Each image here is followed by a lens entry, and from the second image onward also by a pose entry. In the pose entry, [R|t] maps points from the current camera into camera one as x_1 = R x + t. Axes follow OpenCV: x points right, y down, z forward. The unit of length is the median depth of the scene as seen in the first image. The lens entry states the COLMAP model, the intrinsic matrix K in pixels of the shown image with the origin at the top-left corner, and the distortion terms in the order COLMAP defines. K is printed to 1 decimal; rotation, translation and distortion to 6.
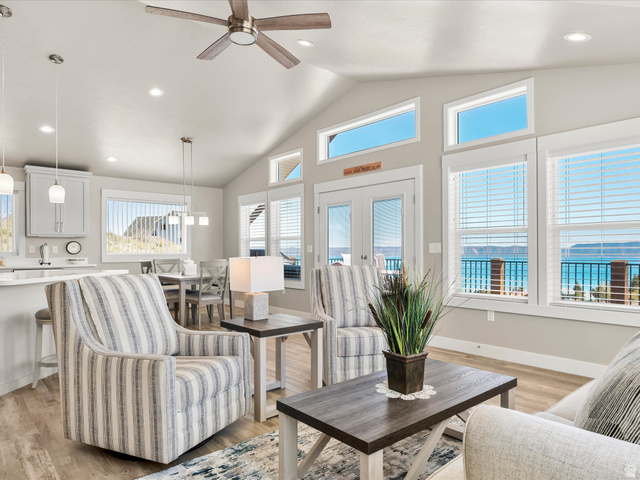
lens RADIAL K [[414.0, 0, 323.4], [0, 414.0, 241.3], [0, 0, 1]] dist [-0.002110, -0.000557]
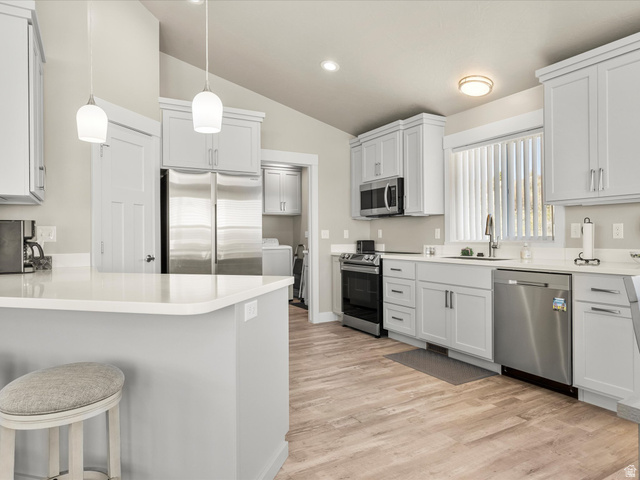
lens RADIAL K [[414.0, 0, 323.1], [0, 414.0, 237.4], [0, 0, 1]] dist [-0.002110, -0.000557]
pose [[-0.201471, 0.004672, -0.979483, -0.144071], [0.025449, 0.999676, -0.000466, 0.019668], [0.979164, -0.025021, -0.201524, 0.797596]]
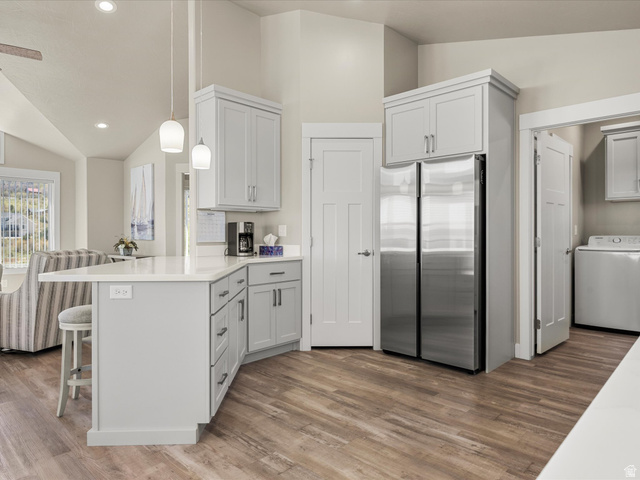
lens RADIAL K [[414.0, 0, 332.1], [0, 414.0, 241.7], [0, 0, 1]] dist [-0.002110, -0.000557]
pose [[-0.994359, -0.000493, -0.106064, -0.531272], [-0.001166, 0.999980, 0.006282, 0.021247], [0.106058, 0.006371, -0.994339, 1.051101]]
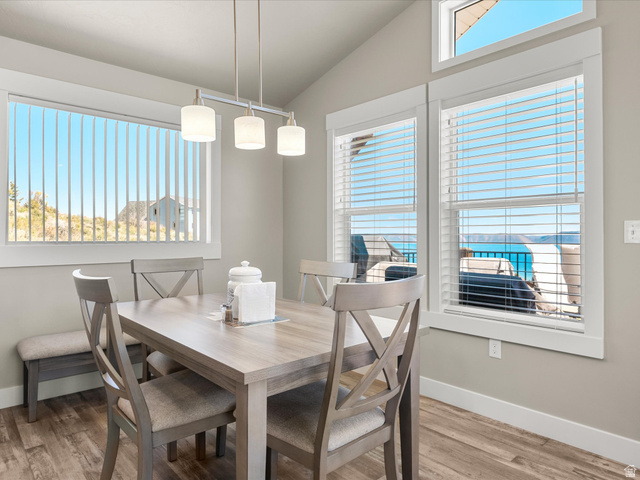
lens RADIAL K [[414.0, 0, 318.9], [0, 414.0, 234.6], [0, 0, 1]] dist [-0.002110, -0.000557]
pose [[0.999678, 0.000369, 0.025366, -0.279335], [-0.000632, 0.999946, 0.010374, 0.018319], [-0.025361, -0.010387, 0.999624, 0.691139]]
